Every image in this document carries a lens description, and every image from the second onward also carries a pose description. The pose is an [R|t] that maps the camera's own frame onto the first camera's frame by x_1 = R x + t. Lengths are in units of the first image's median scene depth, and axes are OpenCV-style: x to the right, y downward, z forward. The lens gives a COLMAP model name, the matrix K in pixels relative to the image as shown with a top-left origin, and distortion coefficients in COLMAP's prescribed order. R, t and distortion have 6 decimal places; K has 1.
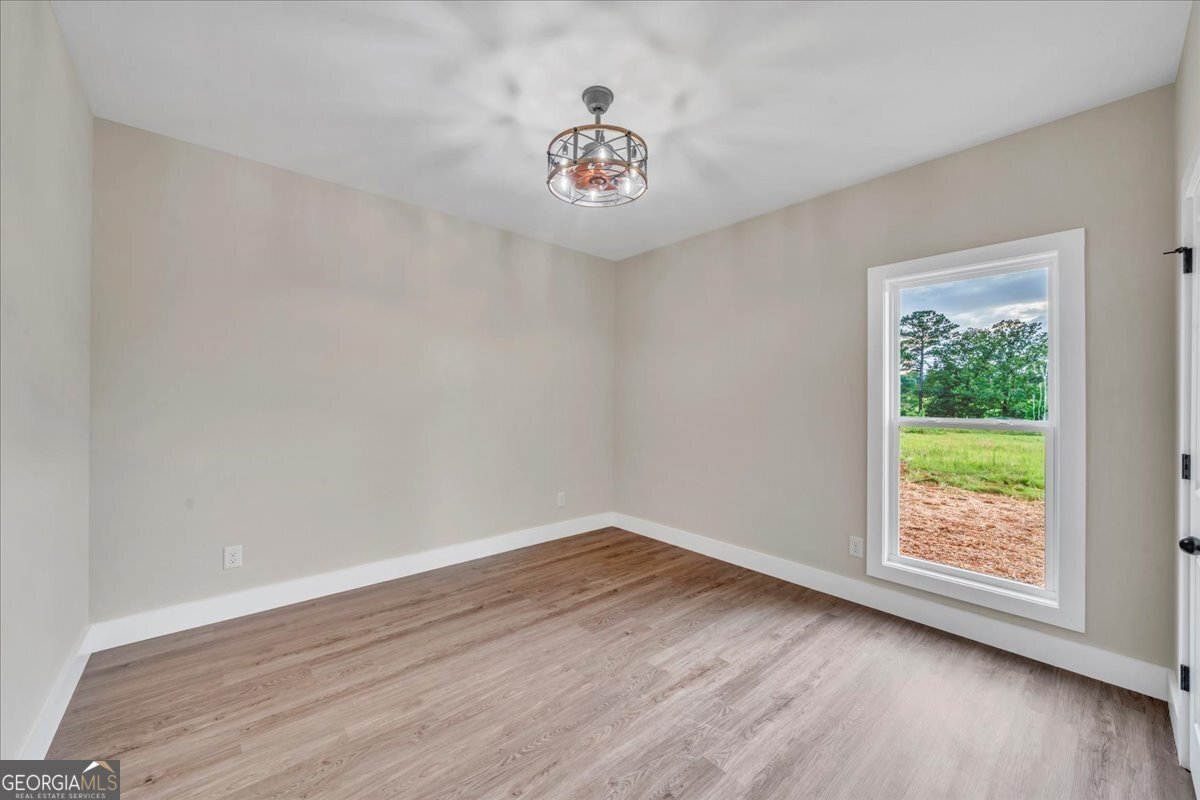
lens RADIAL K [[449.7, 0, 589.4], [0, 449.7, 392.2], [0, 0, 1]] dist [-0.007067, 0.000725]
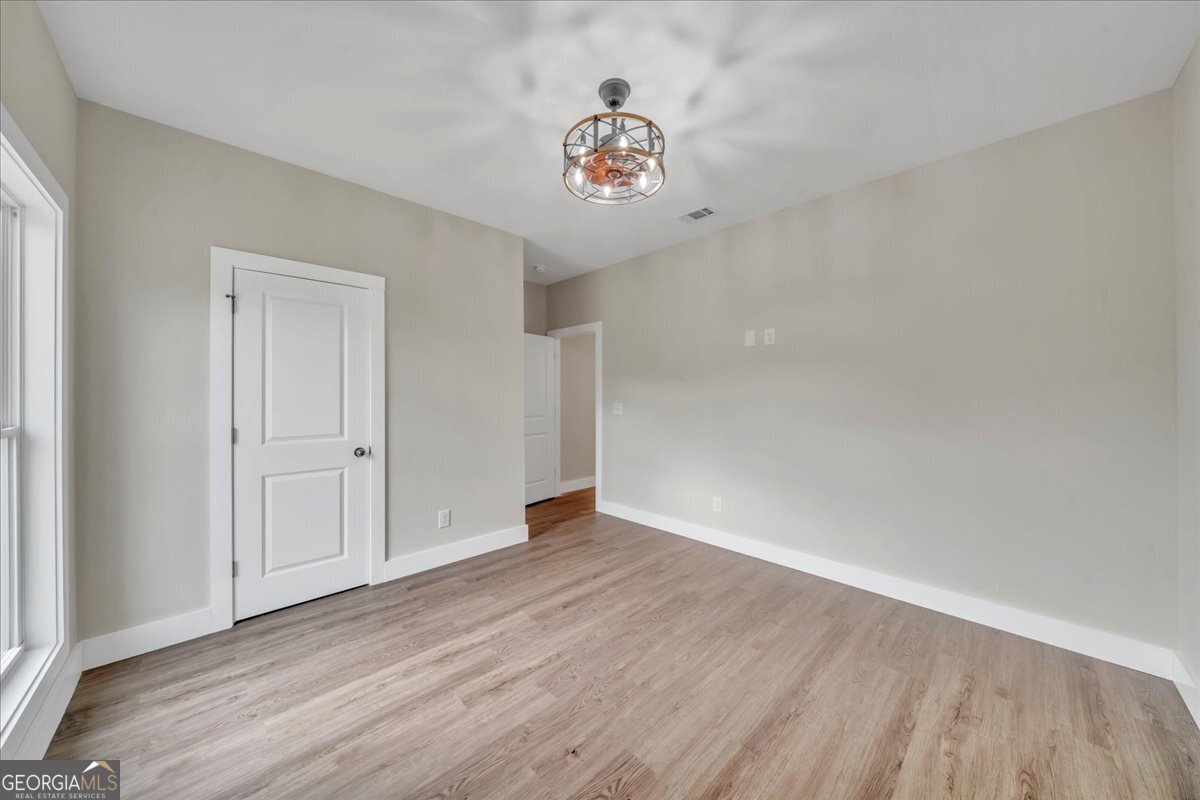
lens RADIAL K [[414.9, 0, 588.6], [0, 414.9, 397.1], [0, 0, 1]] dist [0.006715, -0.000141]
pose [[-0.999125, -0.007537, -0.041132, 0.102750], [-0.006779, 0.999805, -0.018536, 0.033509], [0.041264, -0.018241, -0.998982, 1.807034]]
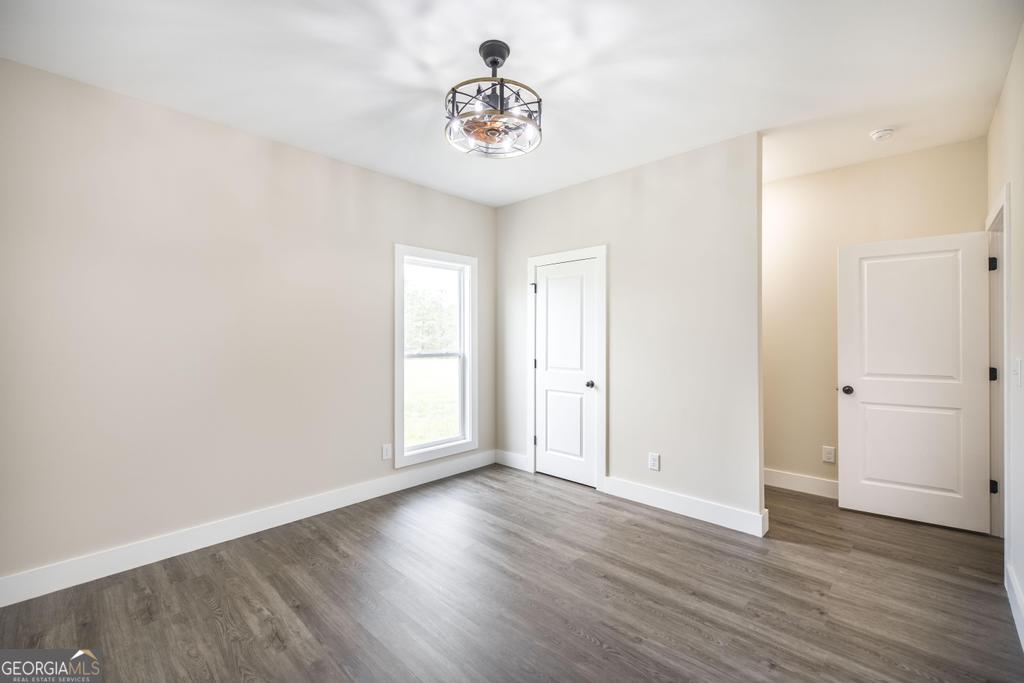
lens RADIAL K [[432.2, 0, 509.1], [0, 432.2, 344.5], [0, 0, 1]] dist [-0.008286, 0.000371]
pose [[-0.088370, -0.030779, 0.995612, -0.917964], [-0.011595, 0.999487, 0.029870, -0.021360], [-0.996020, -0.008905, -0.088681, 0.992802]]
